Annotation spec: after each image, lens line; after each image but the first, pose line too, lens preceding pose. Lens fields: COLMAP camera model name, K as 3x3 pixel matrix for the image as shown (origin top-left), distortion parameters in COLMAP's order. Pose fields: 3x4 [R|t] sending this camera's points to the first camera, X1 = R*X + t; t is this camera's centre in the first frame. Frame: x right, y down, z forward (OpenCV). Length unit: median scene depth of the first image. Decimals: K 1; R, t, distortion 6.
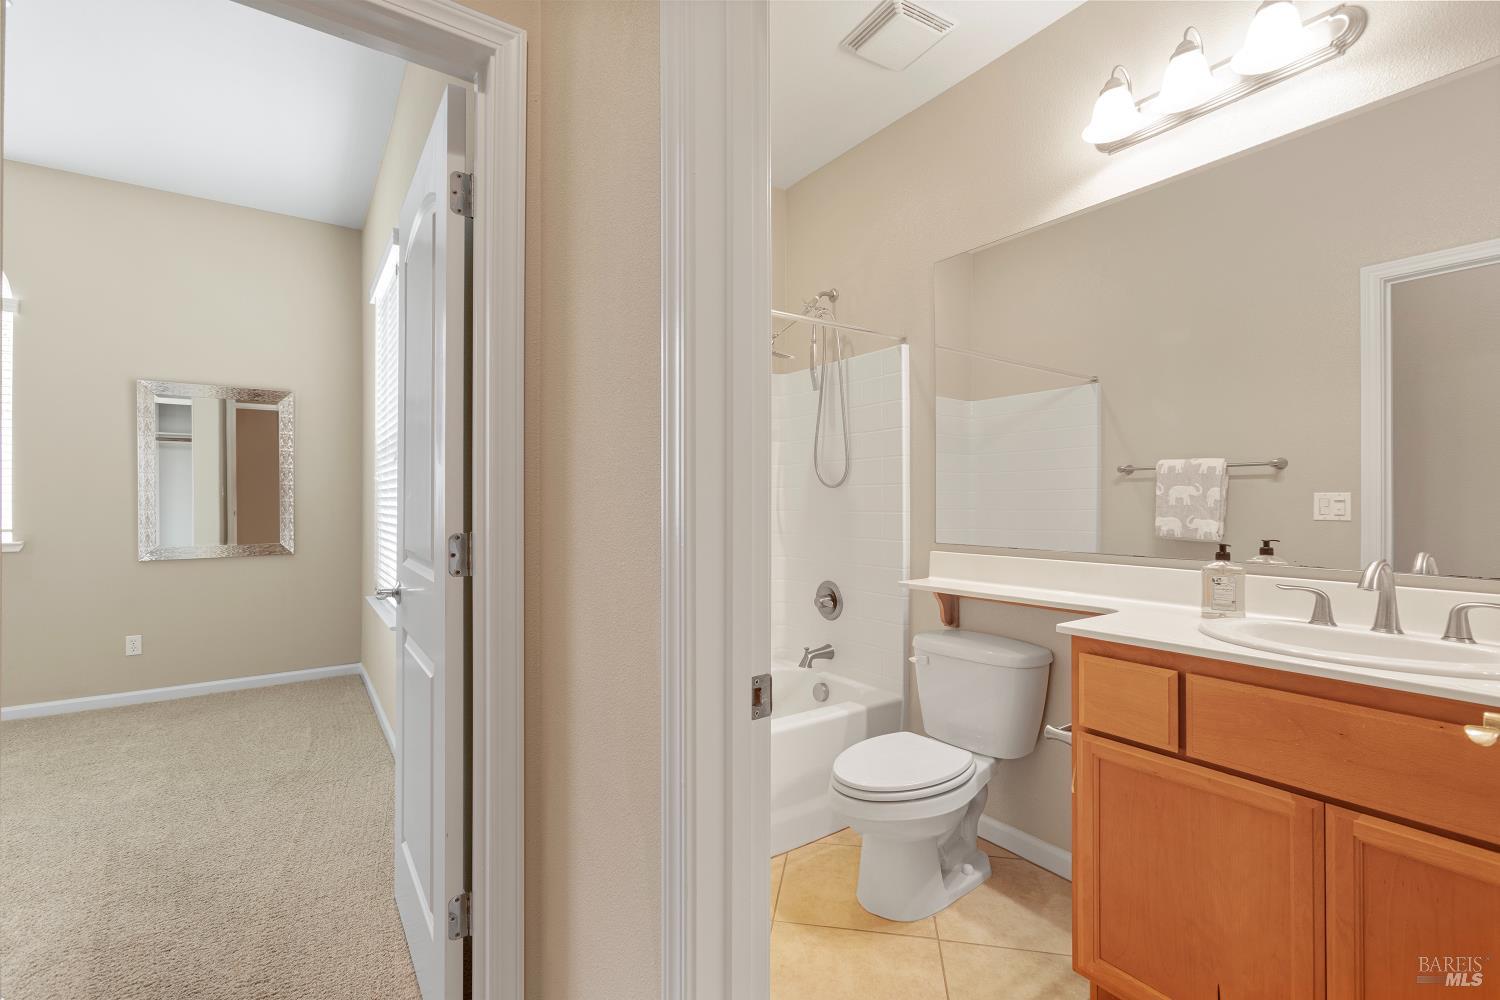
lens RADIAL K [[684.3, 0, 742.3], [0, 684.3, 479.8], [0, 0, 1]] dist [-0.026120, 0.013757]
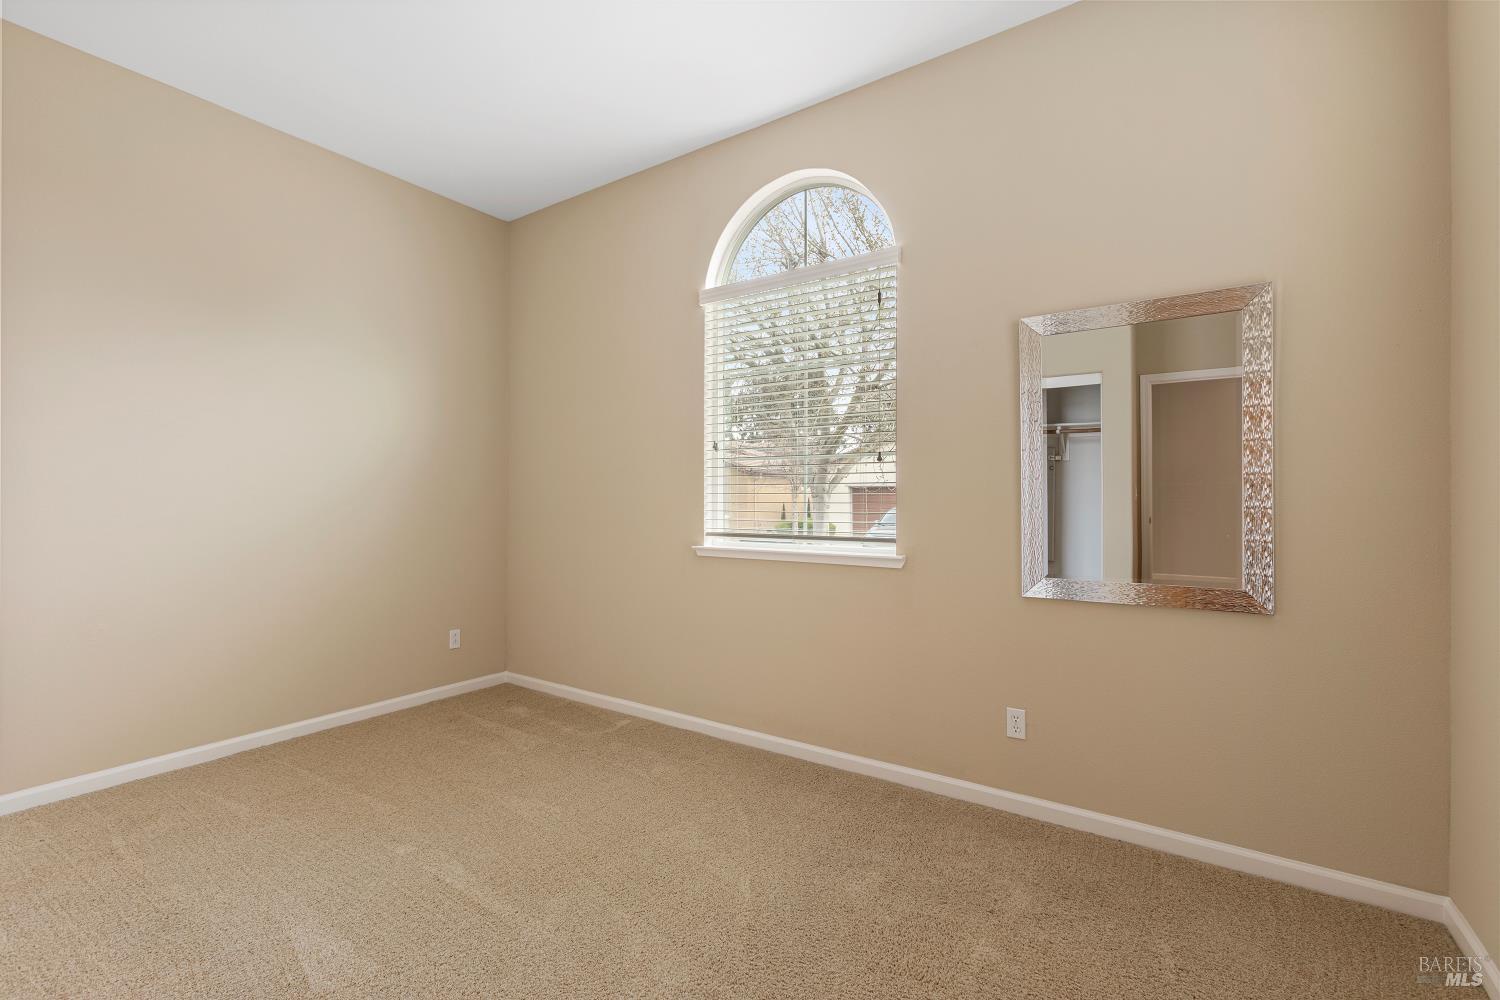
lens RADIAL K [[684.3, 0, 742.3], [0, 684.3, 479.8], [0, 0, 1]] dist [-0.026120, 0.013757]
pose [[0.383510, -0.011799, -0.923461, -0.357857], [0.004597, 0.999930, -0.010867, 0.014155], [0.923525, -0.000078, 0.383538, 0.459220]]
